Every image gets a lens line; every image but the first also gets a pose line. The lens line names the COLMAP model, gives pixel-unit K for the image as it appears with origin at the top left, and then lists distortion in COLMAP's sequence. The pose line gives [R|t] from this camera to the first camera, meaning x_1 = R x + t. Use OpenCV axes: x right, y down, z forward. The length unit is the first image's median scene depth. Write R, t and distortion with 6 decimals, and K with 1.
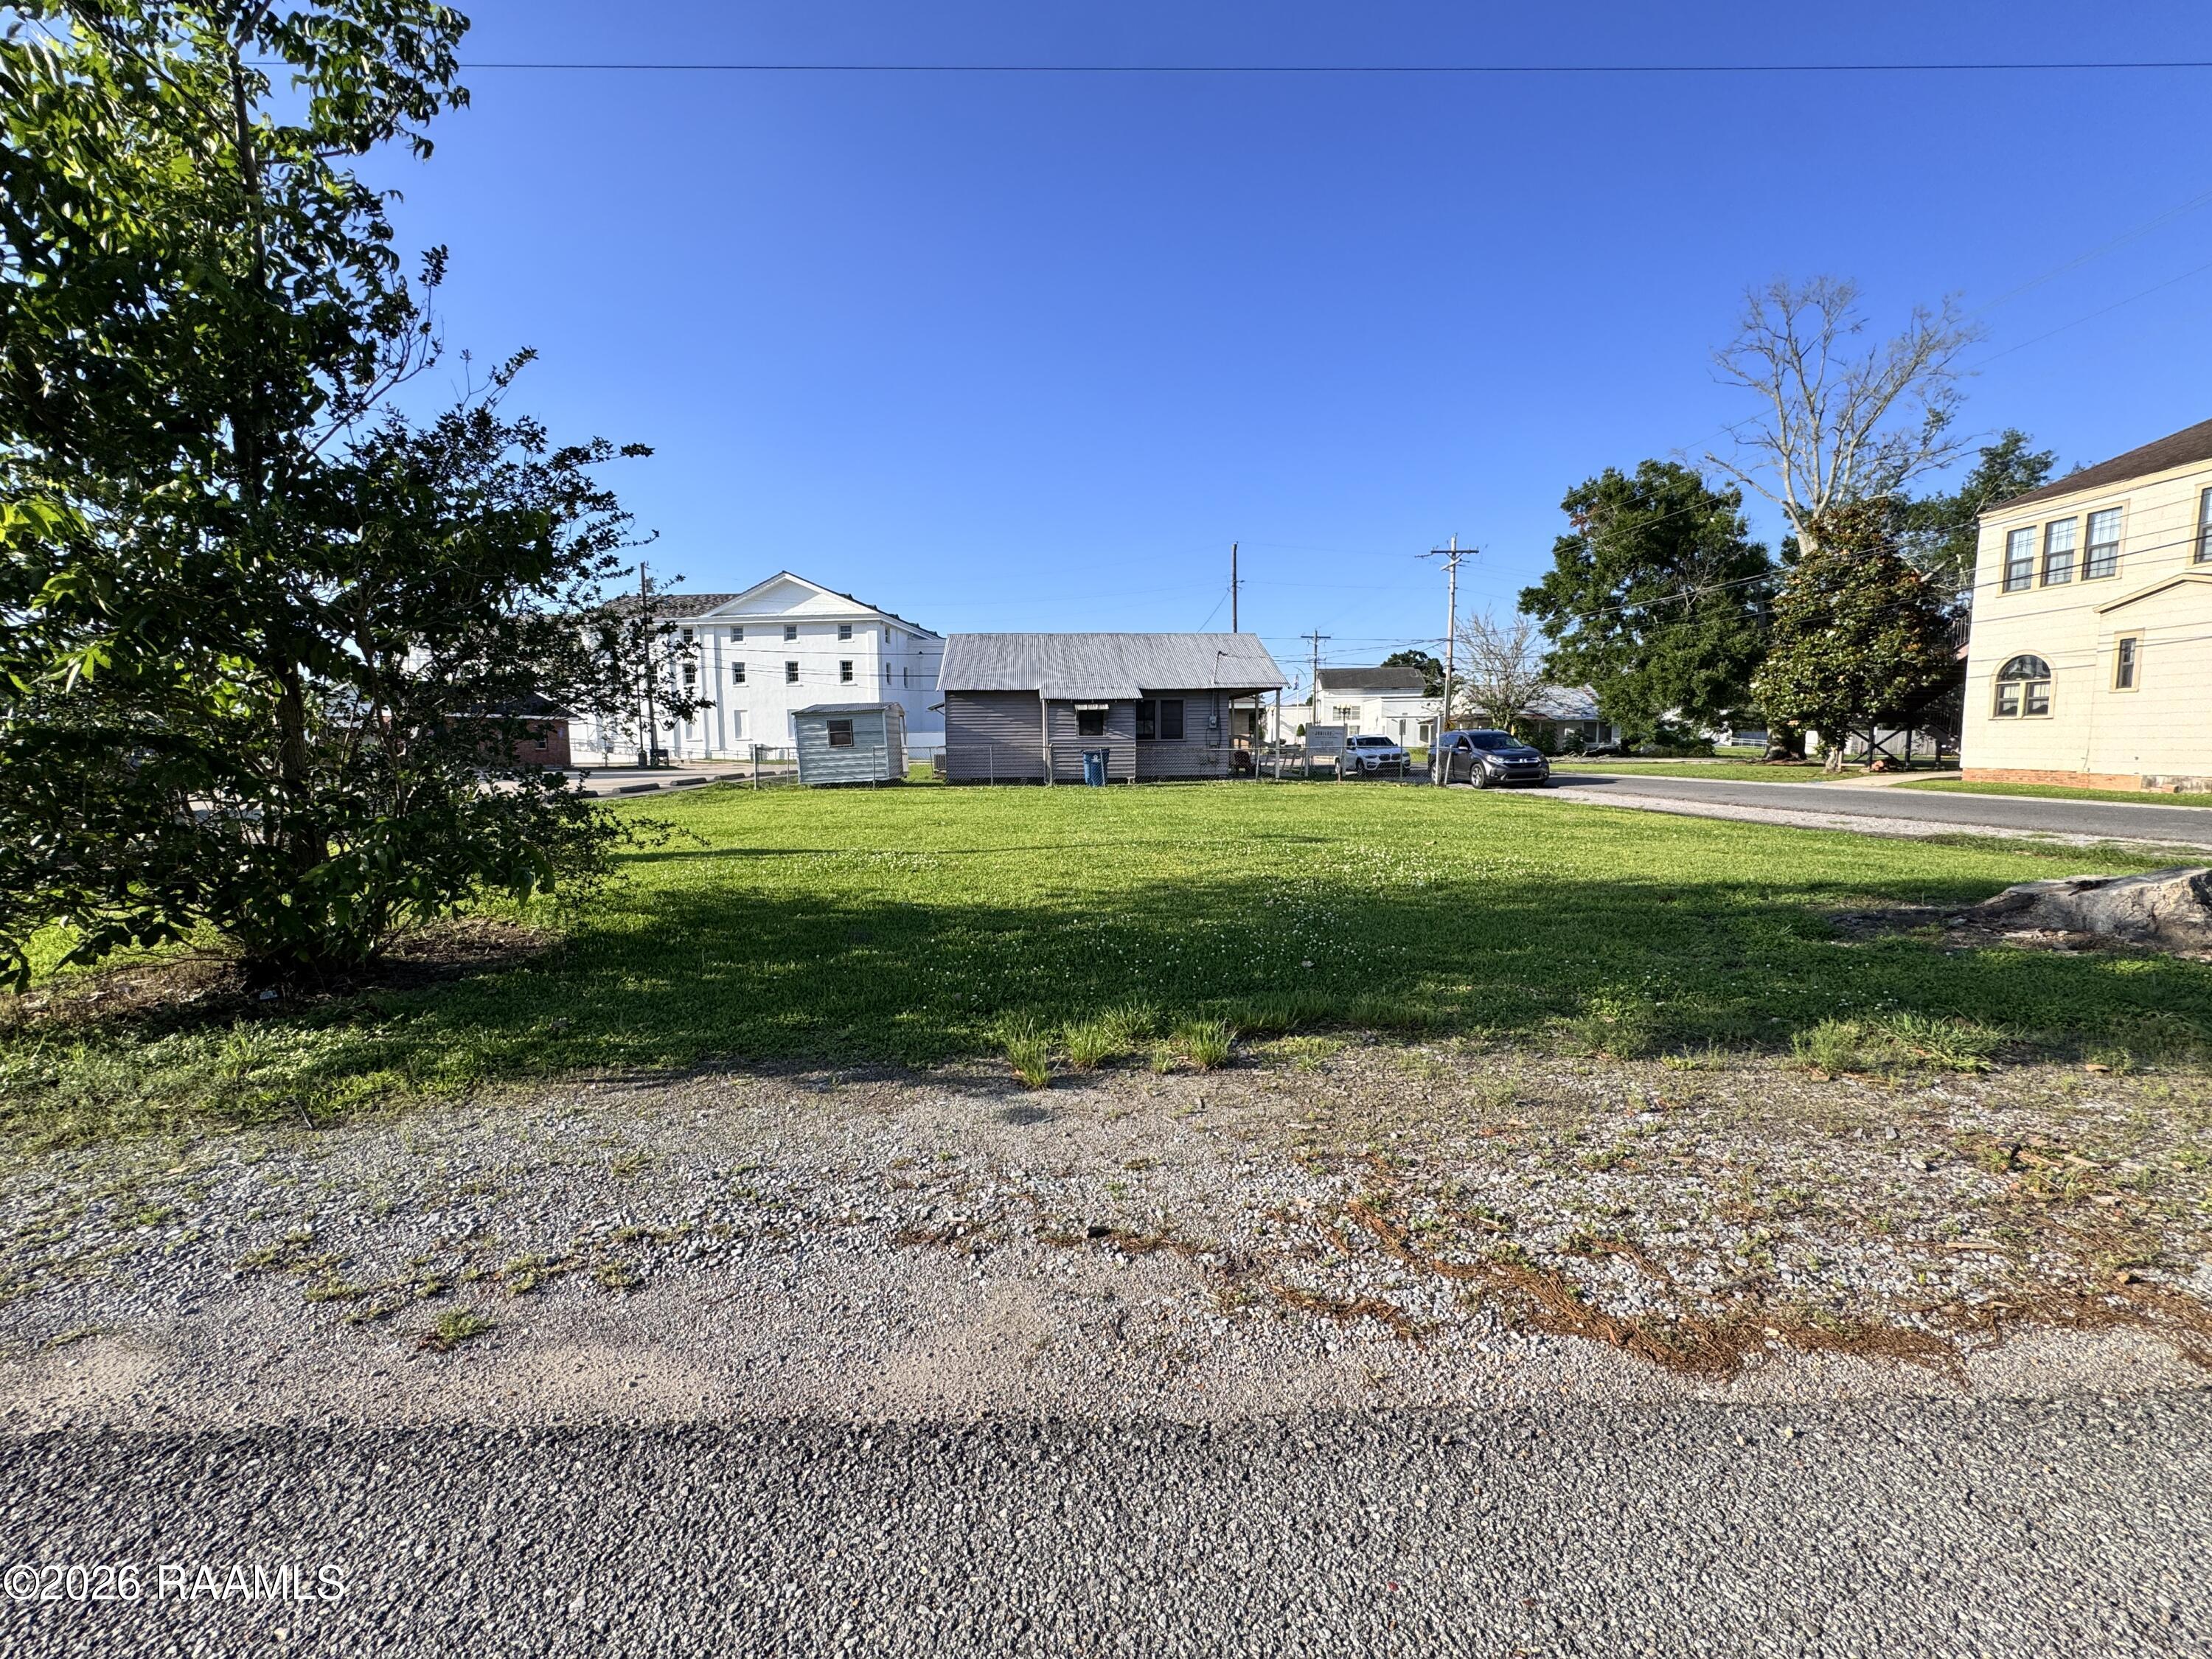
lens RADIAL K [[868.0, 0, 1092.4], [0, 868.0, 816.8], [0, 0, 1]] dist [-0.001920, -0.000039]
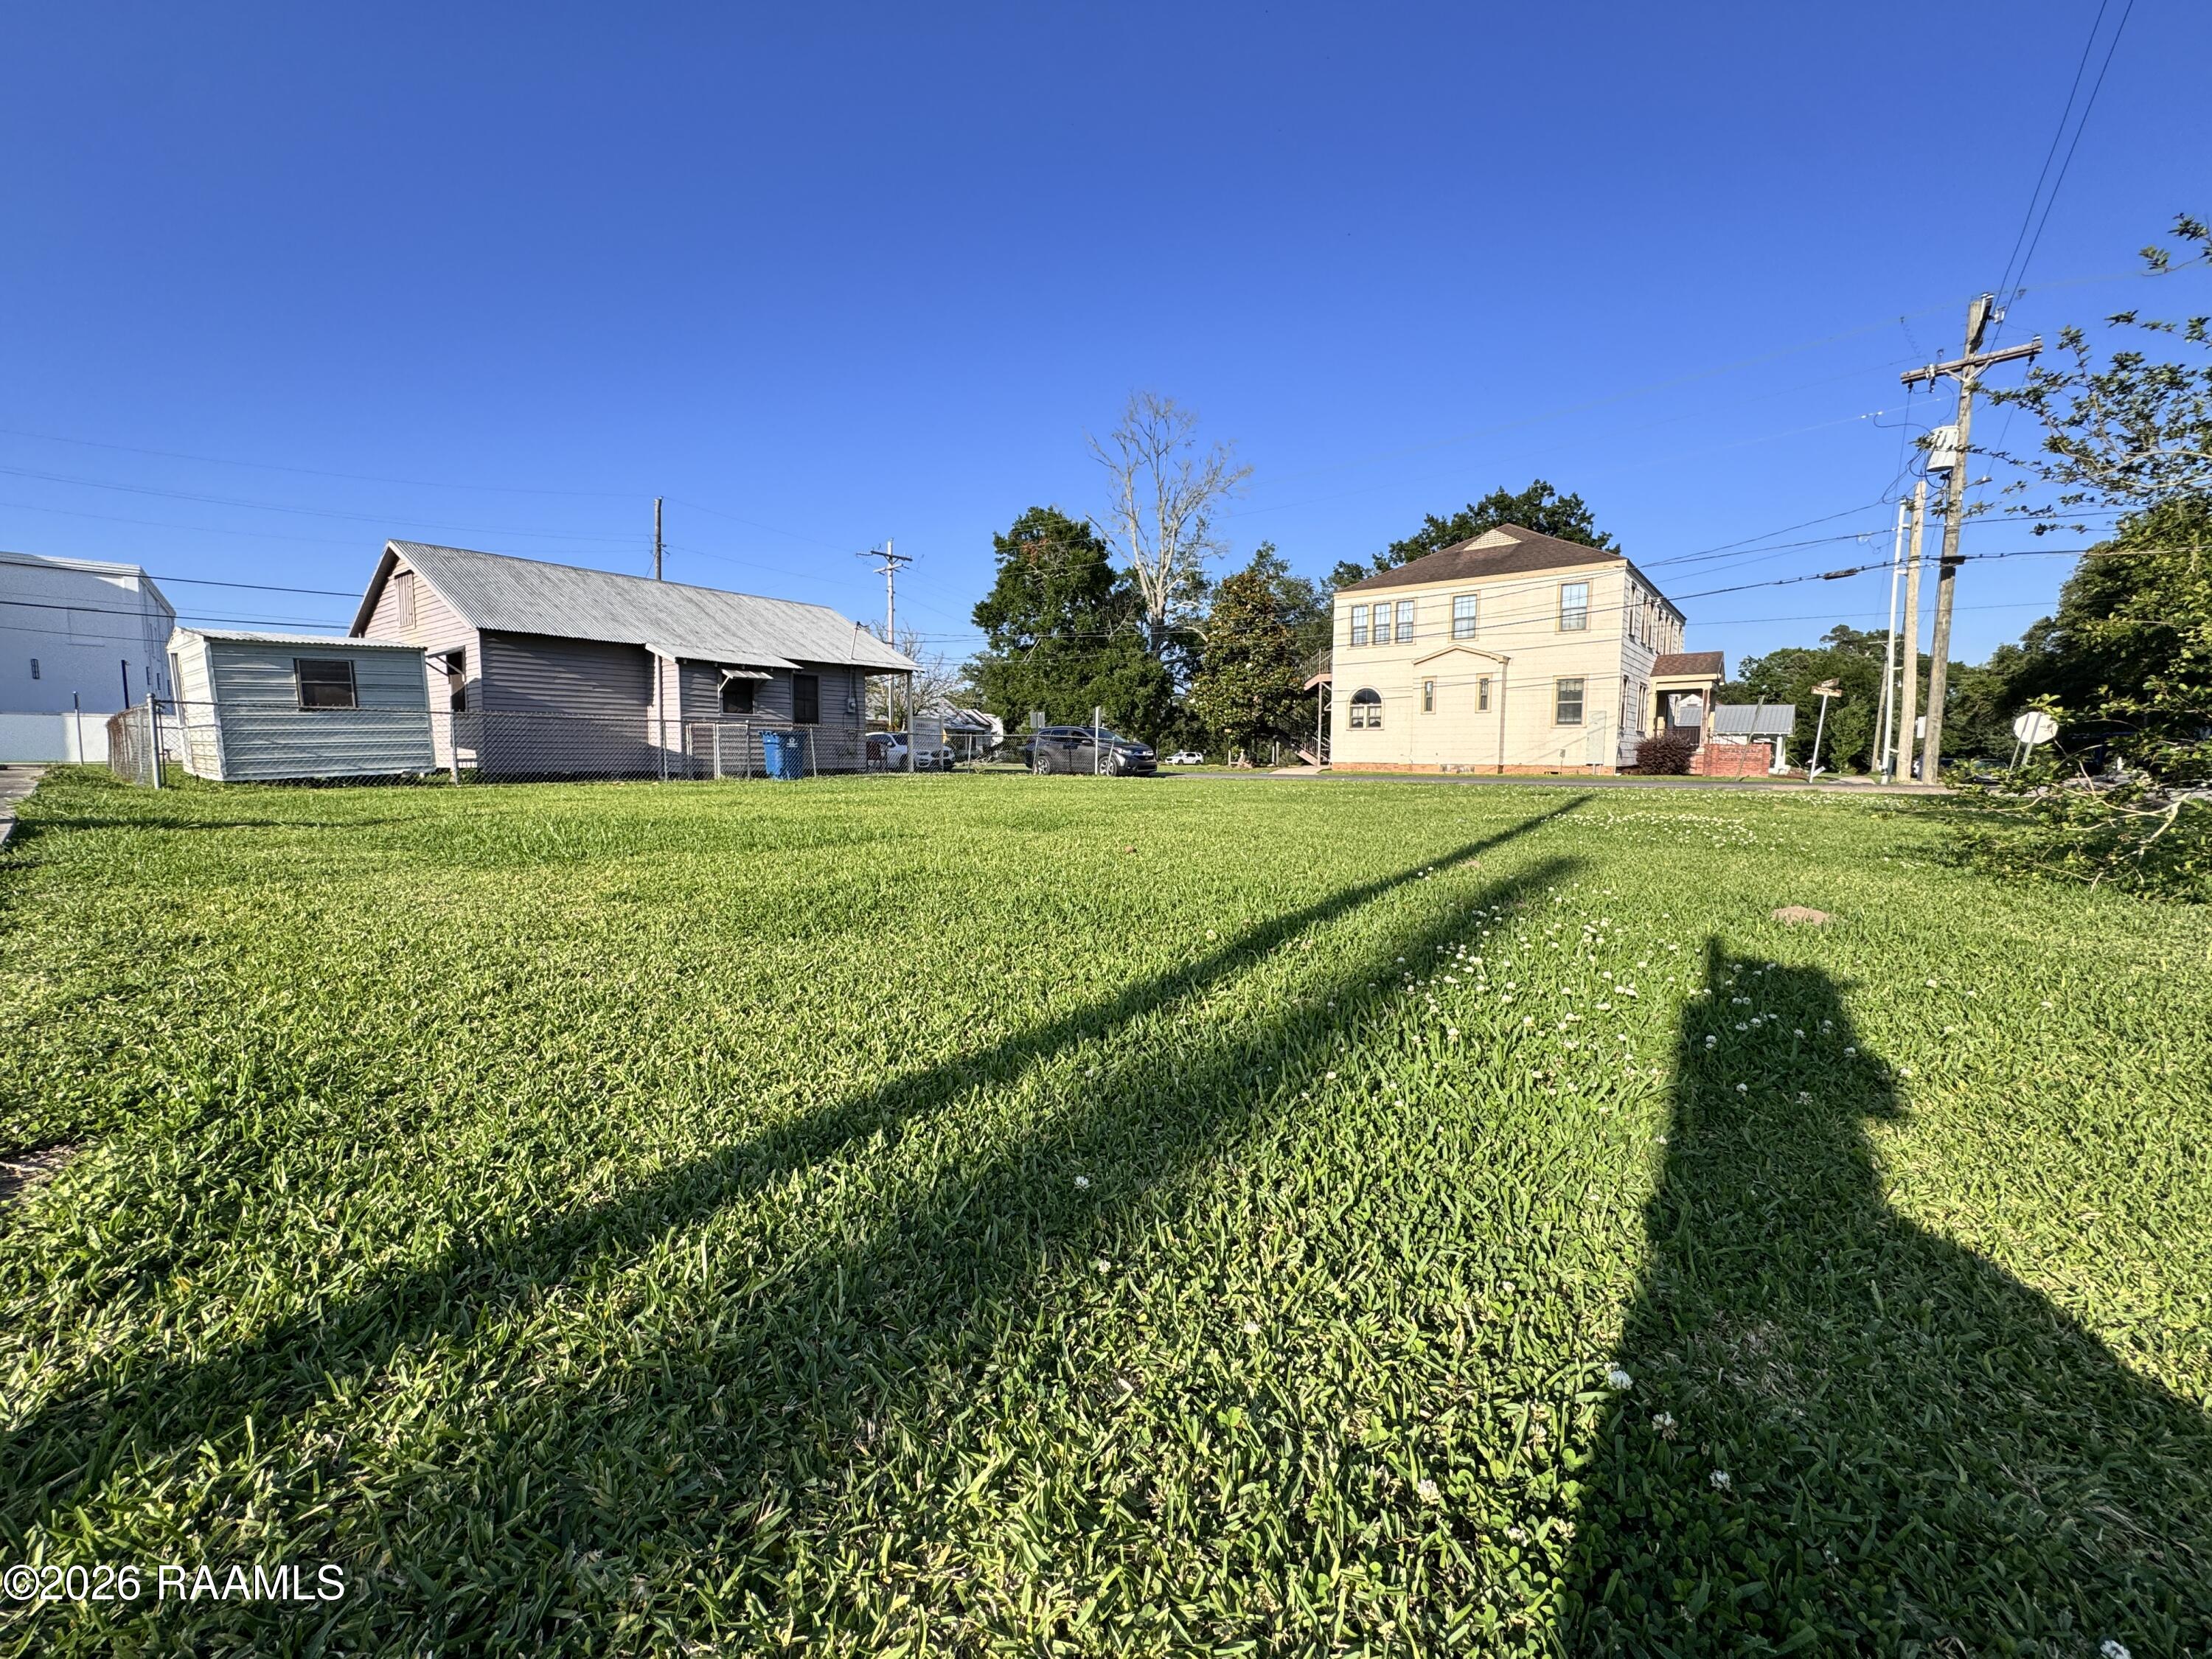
lens RADIAL K [[888.9, 0, 1115.8], [0, 888.9, 834.4], [0, 0, 1]] dist [-0.002543, -0.000219]
pose [[0.652289, -0.054428, 0.756014, -0.370798], [0.053528, 0.998236, 0.025682, 0.008167], [-0.756078, 0.023716, 0.654051, 0.253701]]
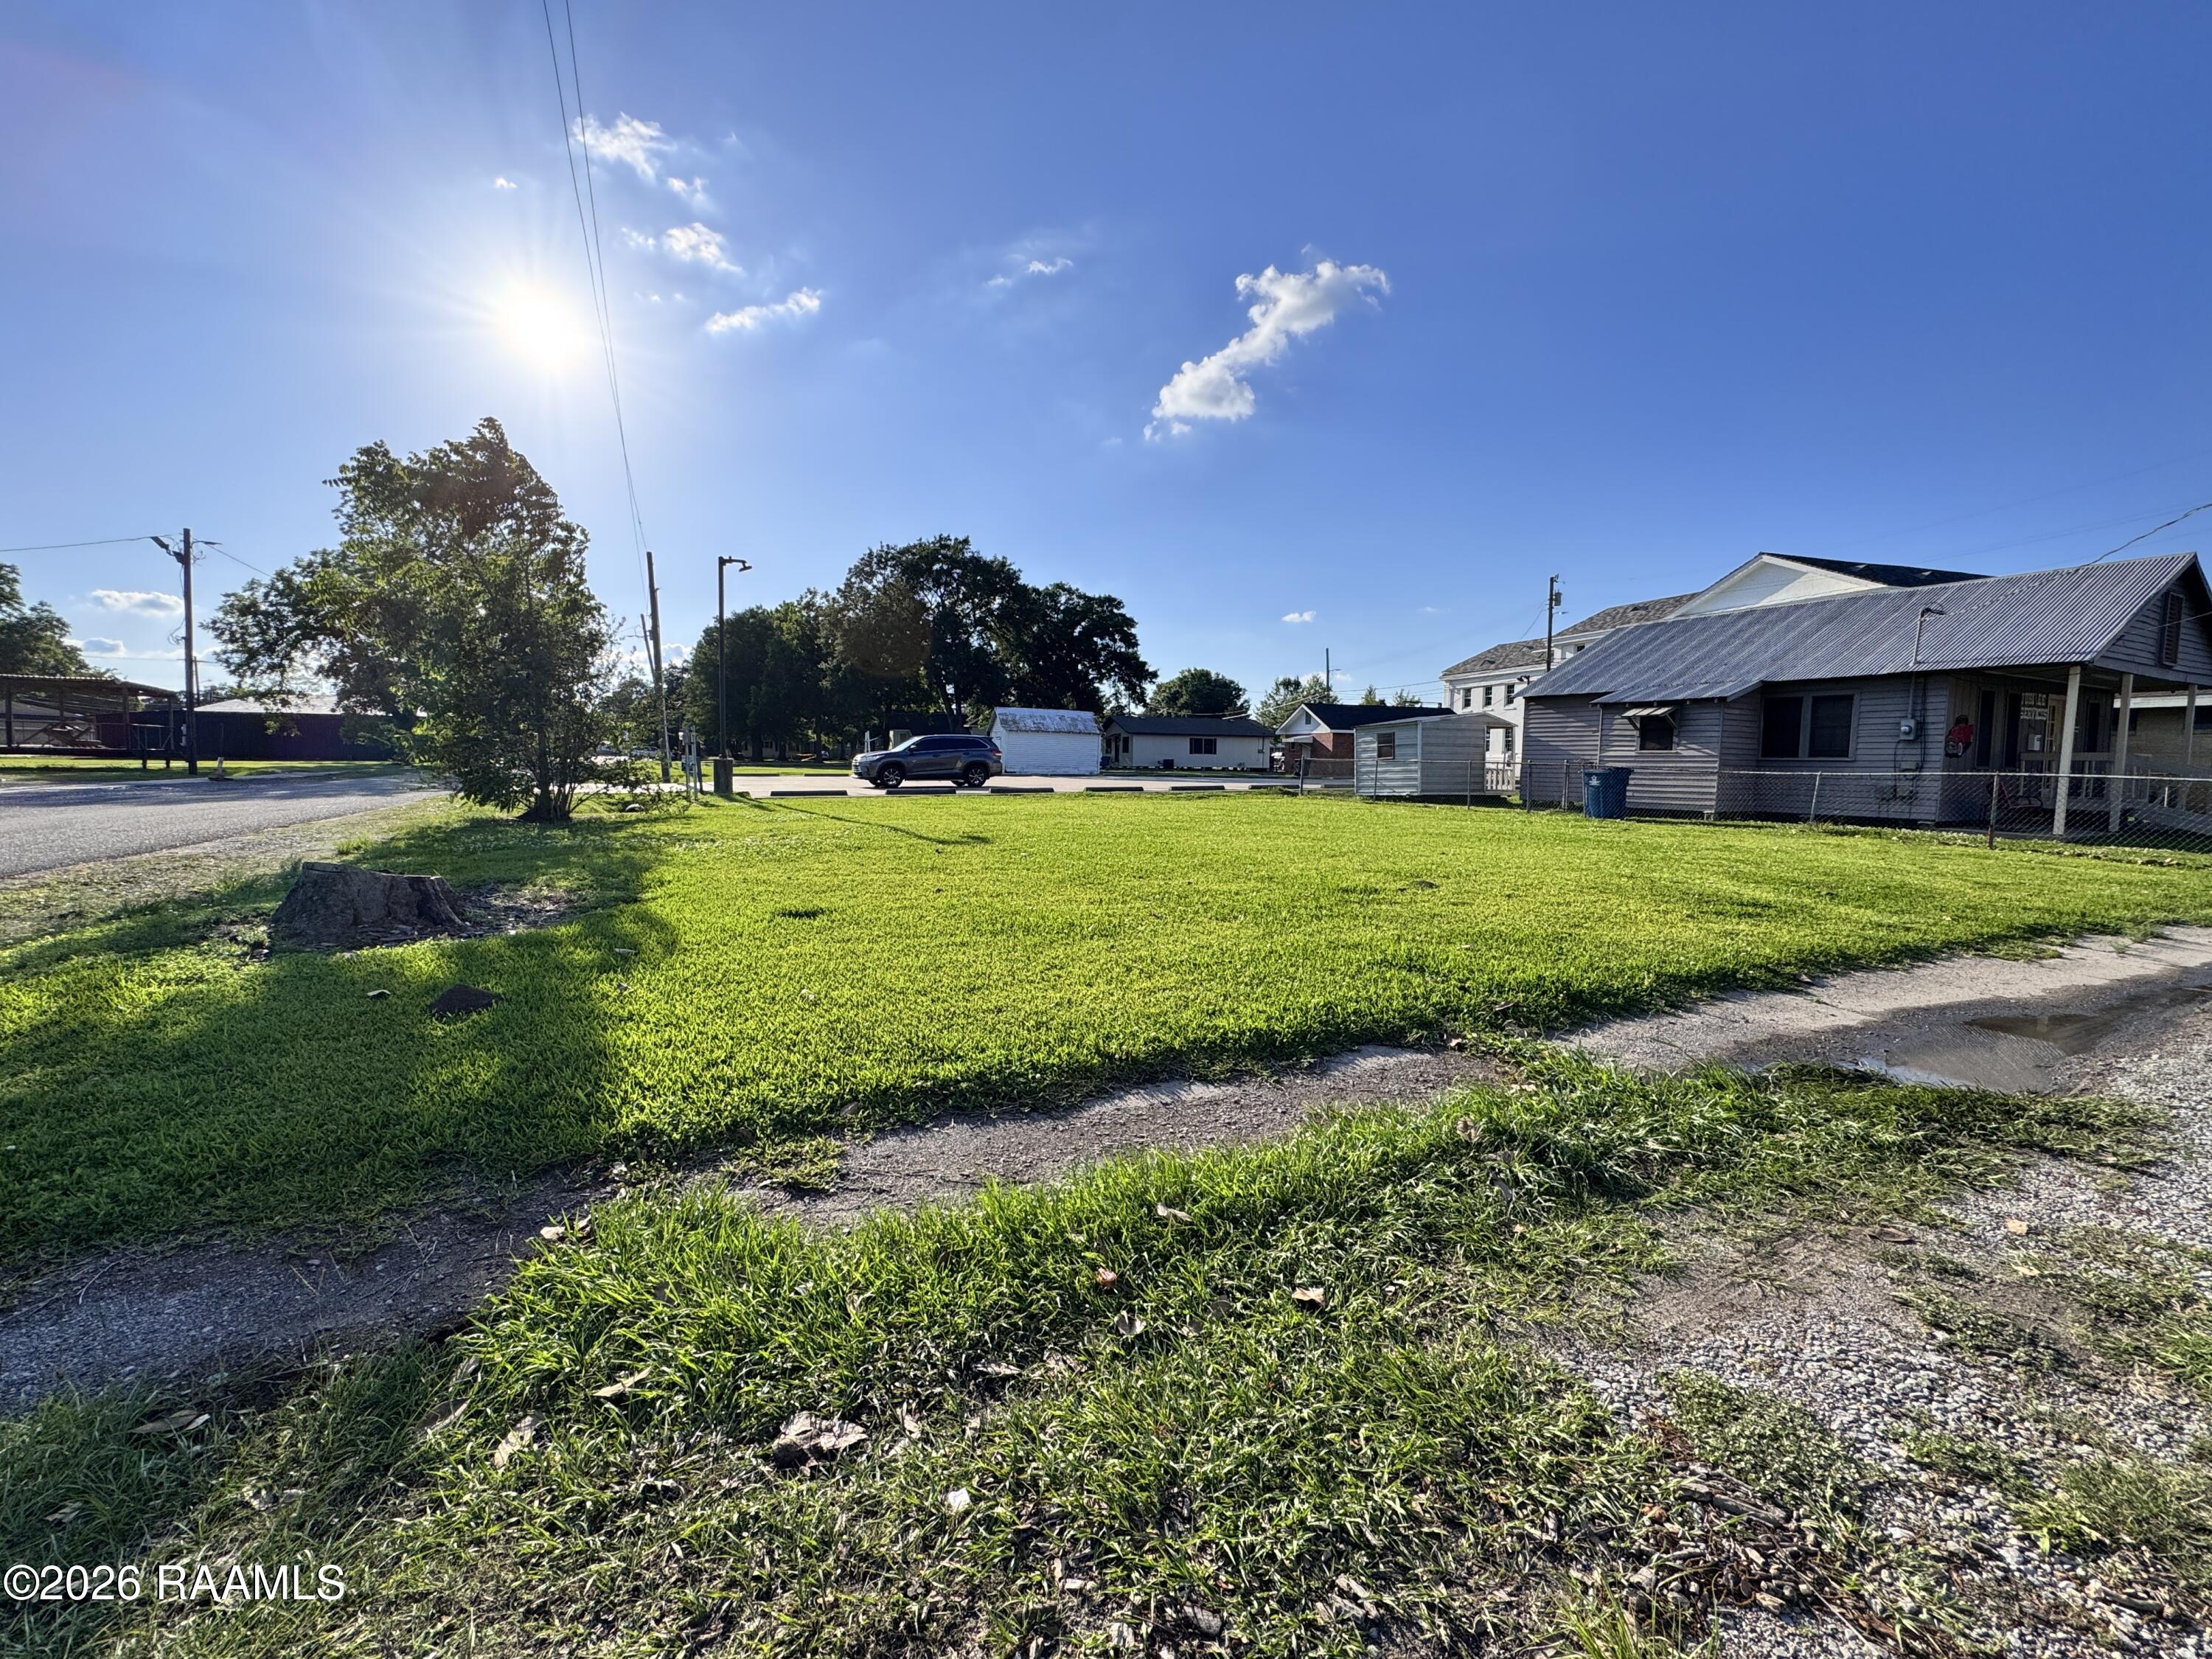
lens RADIAL K [[888.9, 0, 1108.2], [0, 888.9, 841.9], [0, 0, 1]] dist [-0.002543, -0.000219]
pose [[0.406681, 0.100533, -0.908022, 0.500005], [-0.093391, 0.993295, 0.068146, -0.024296], [0.908784, 0.057087, 0.413343, 0.267576]]
